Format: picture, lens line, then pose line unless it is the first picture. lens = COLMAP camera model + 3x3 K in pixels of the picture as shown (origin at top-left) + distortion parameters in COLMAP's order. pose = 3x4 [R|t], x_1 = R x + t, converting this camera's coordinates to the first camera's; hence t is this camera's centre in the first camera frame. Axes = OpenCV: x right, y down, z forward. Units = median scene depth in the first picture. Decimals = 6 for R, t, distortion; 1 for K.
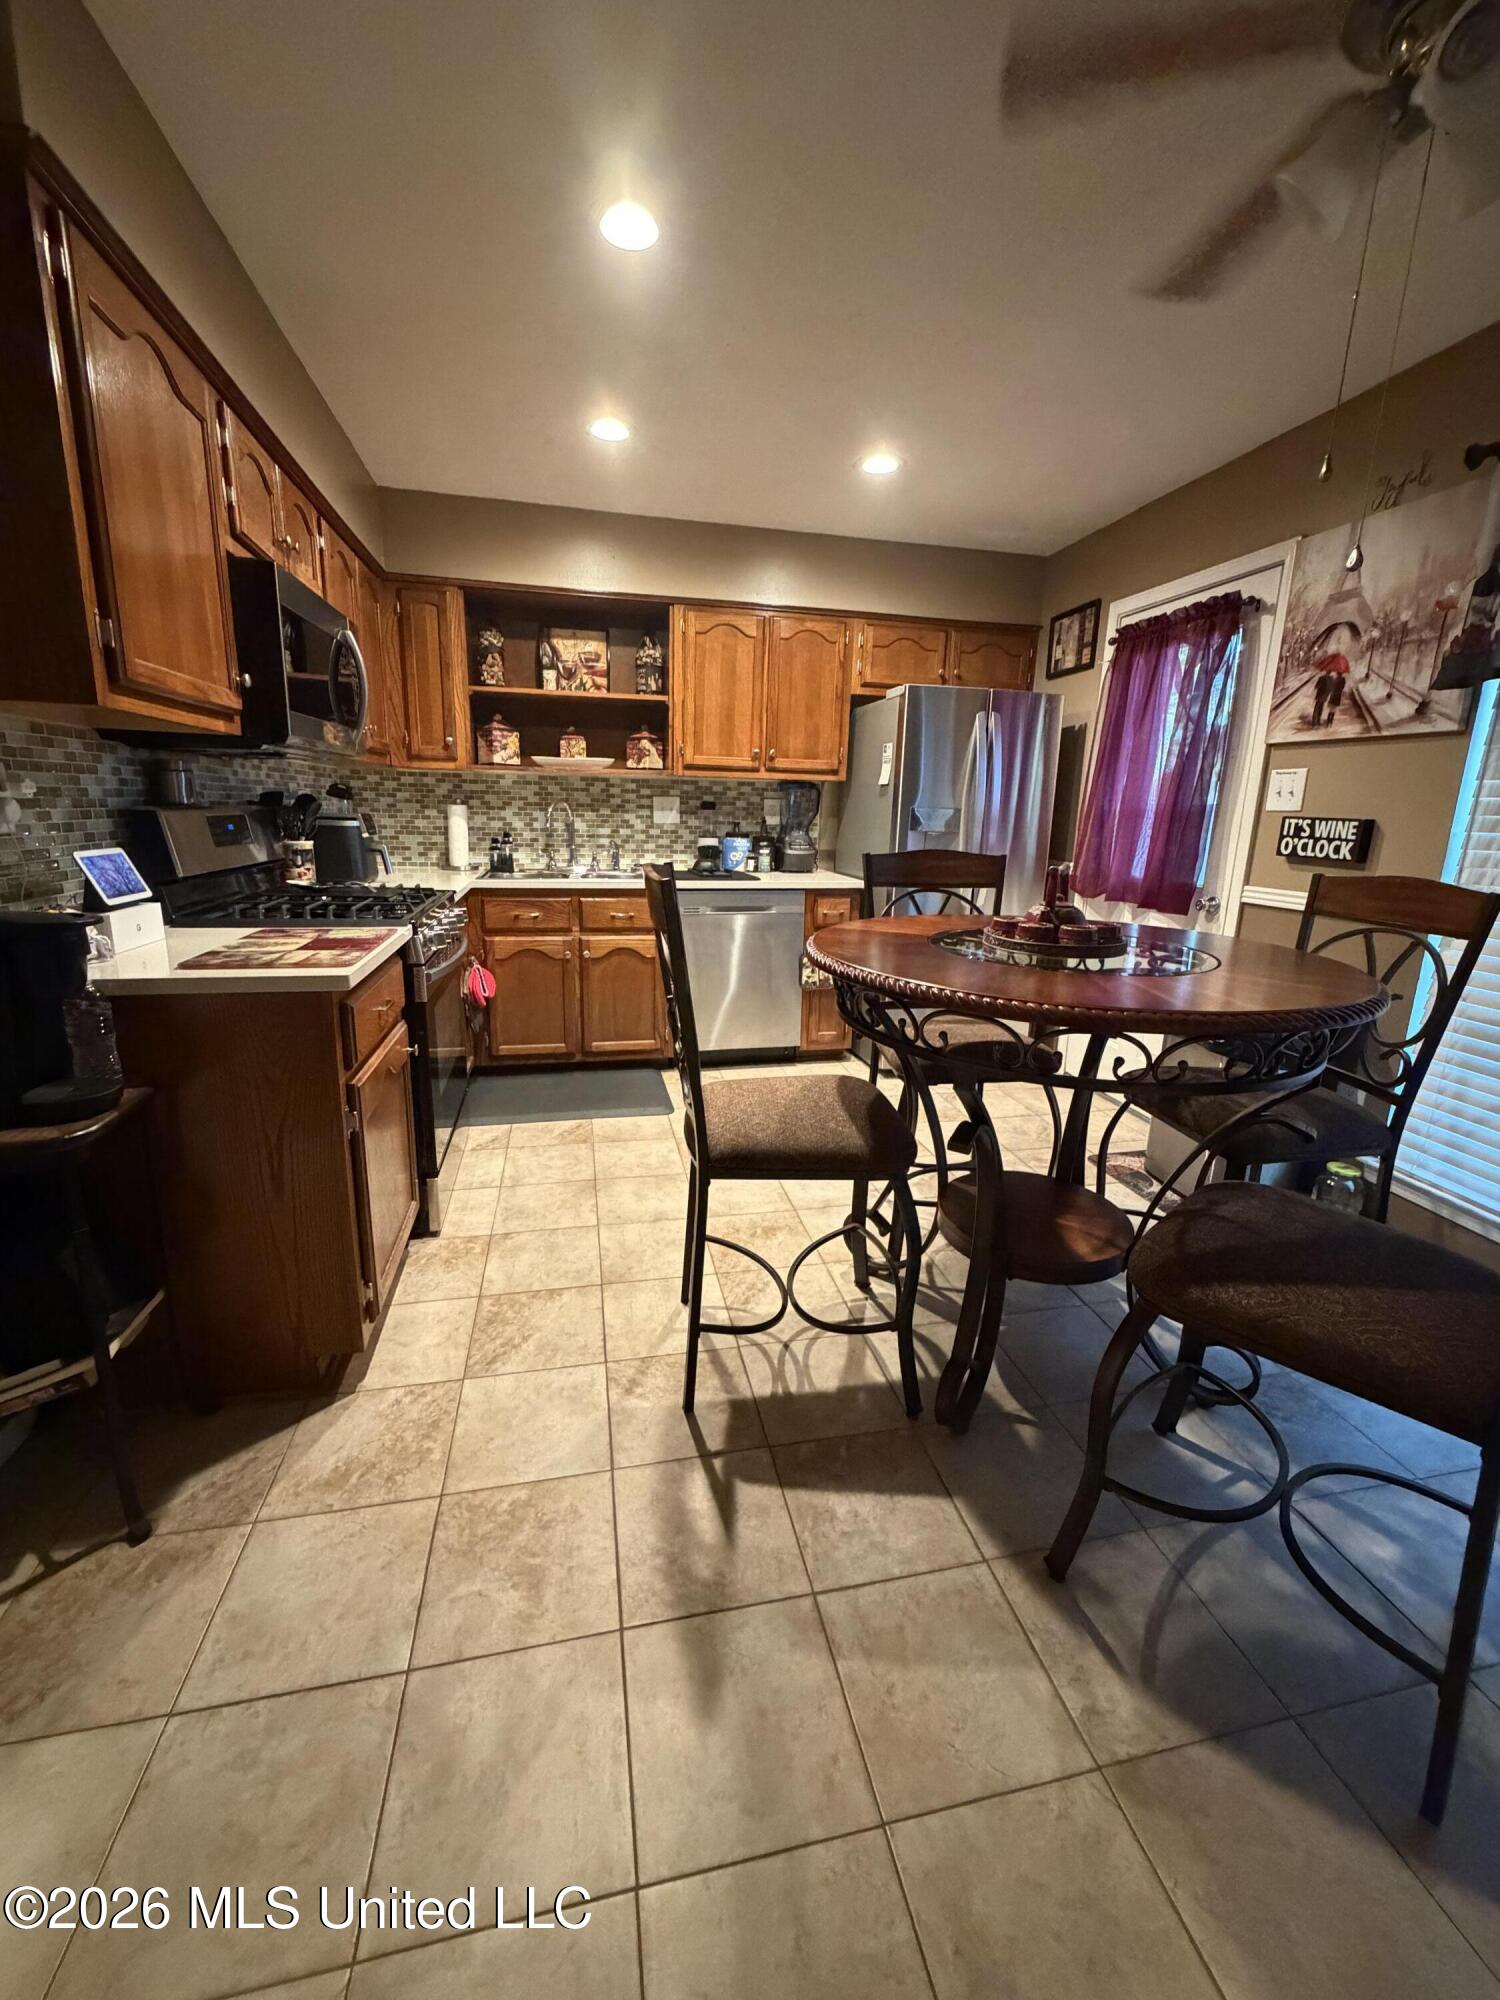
lens RADIAL K [[799.9, 0, 749.7], [0, 799.9, 993.3], [0, 0, 1]] dist [0.000827, -0.000012]
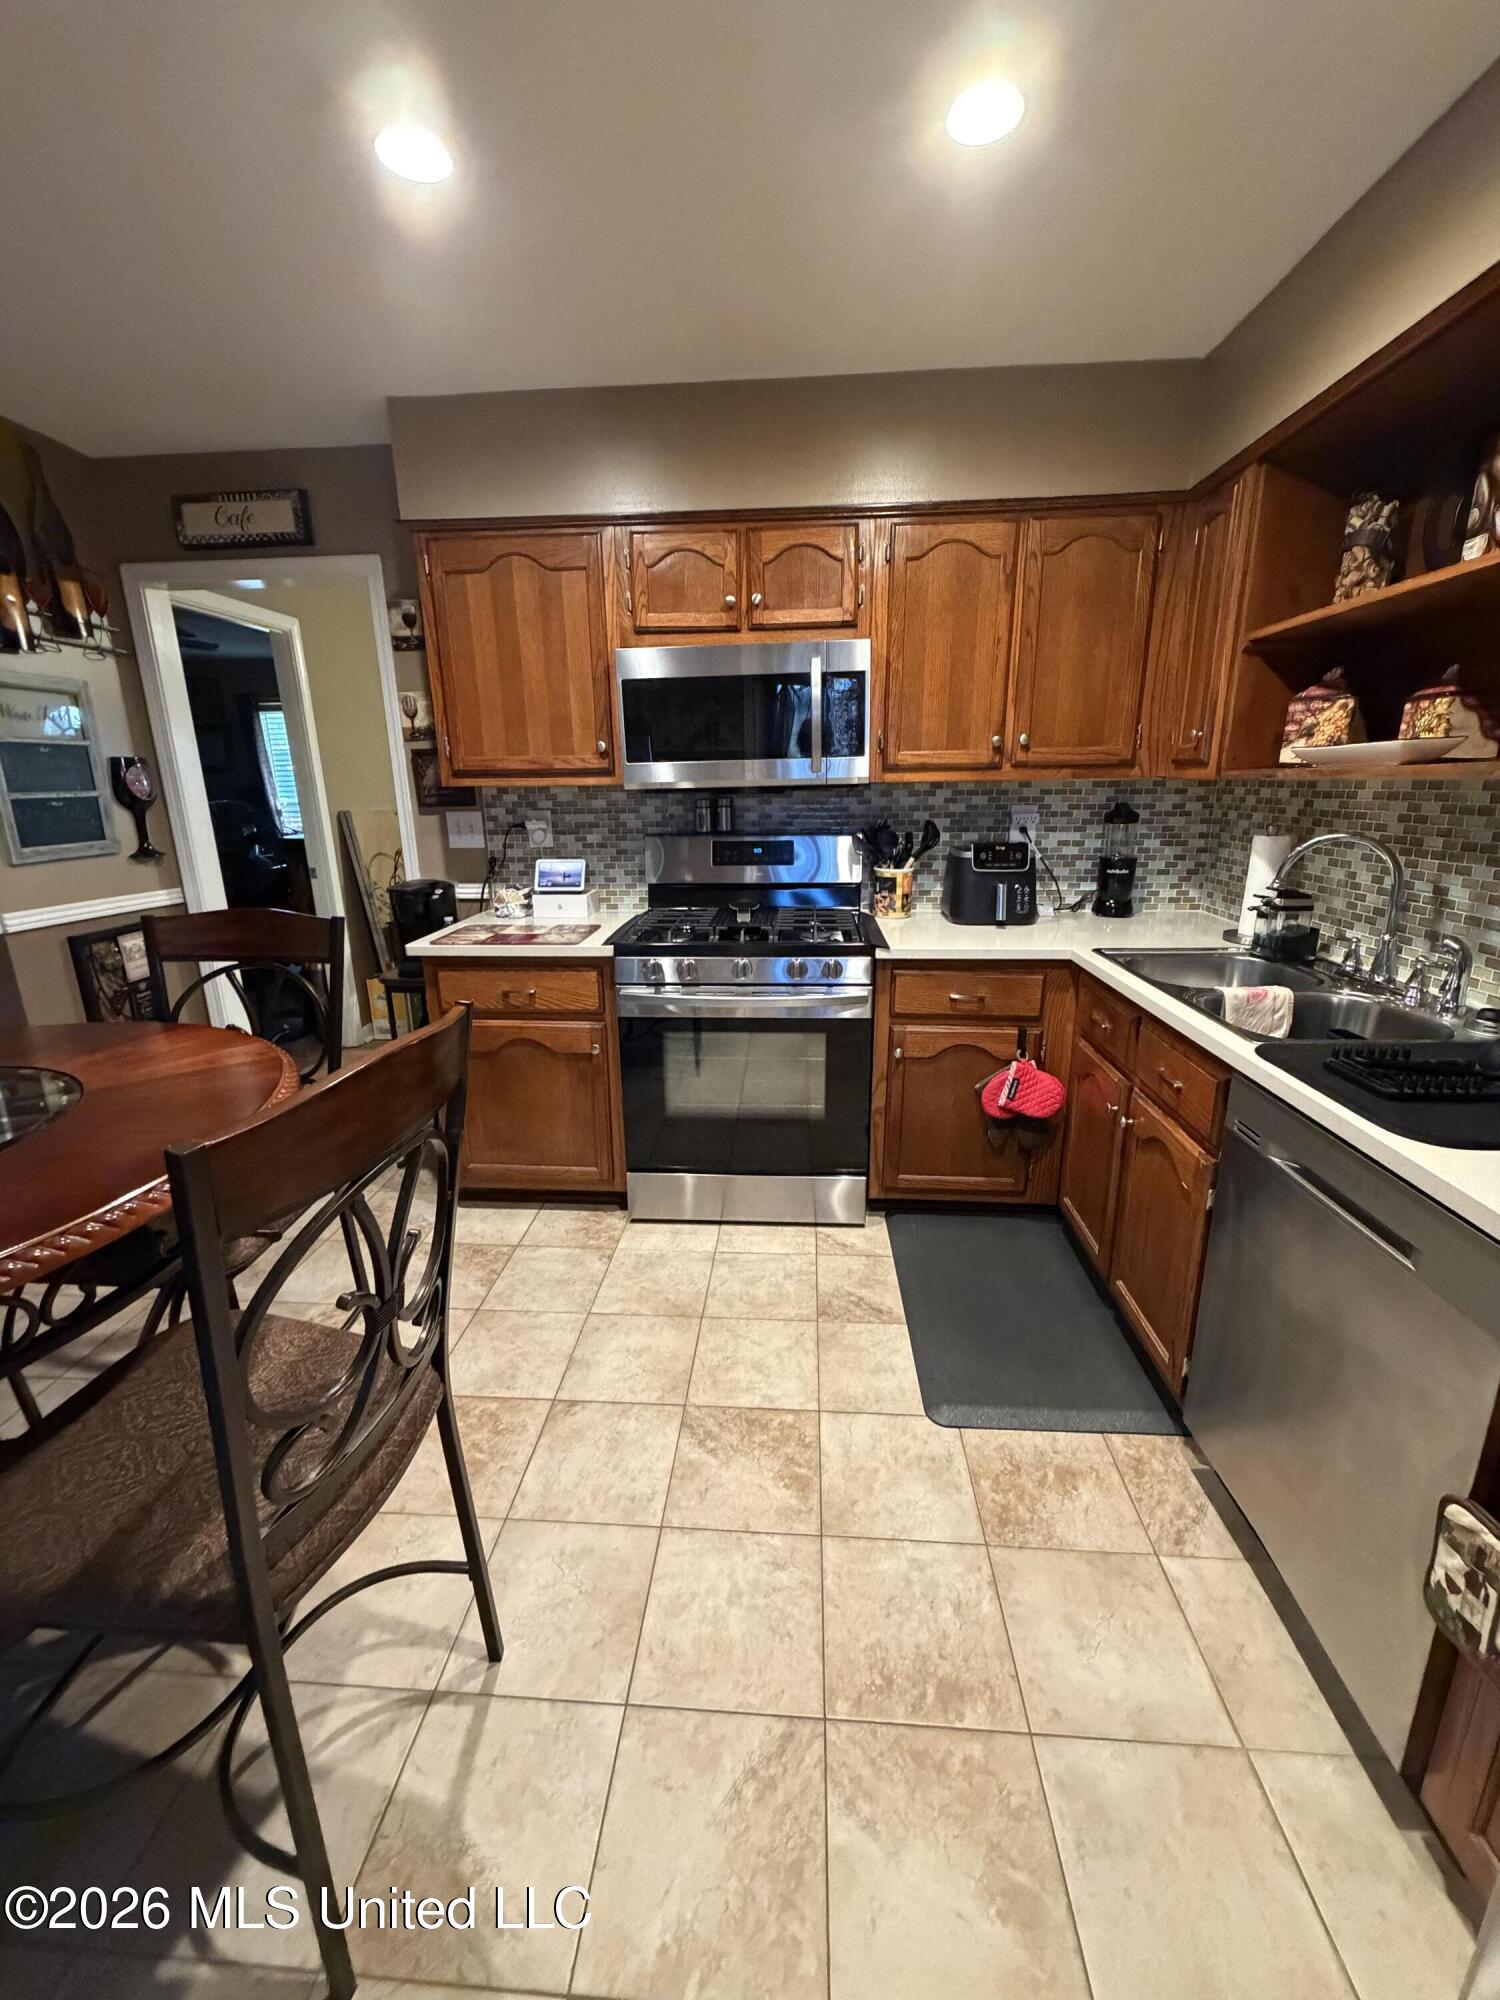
lens RADIAL K [[799.9, 0, 749.8], [0, 799.9, 999.3], [0, 0, 1]] dist [0.000827, -0.000012]
pose [[-0.280050, 0.234313, -0.930951, 0.415102], [-0.211081, 0.930993, 0.297821, -0.277697], [0.936492, 0.279911, -0.211266, 1.018324]]
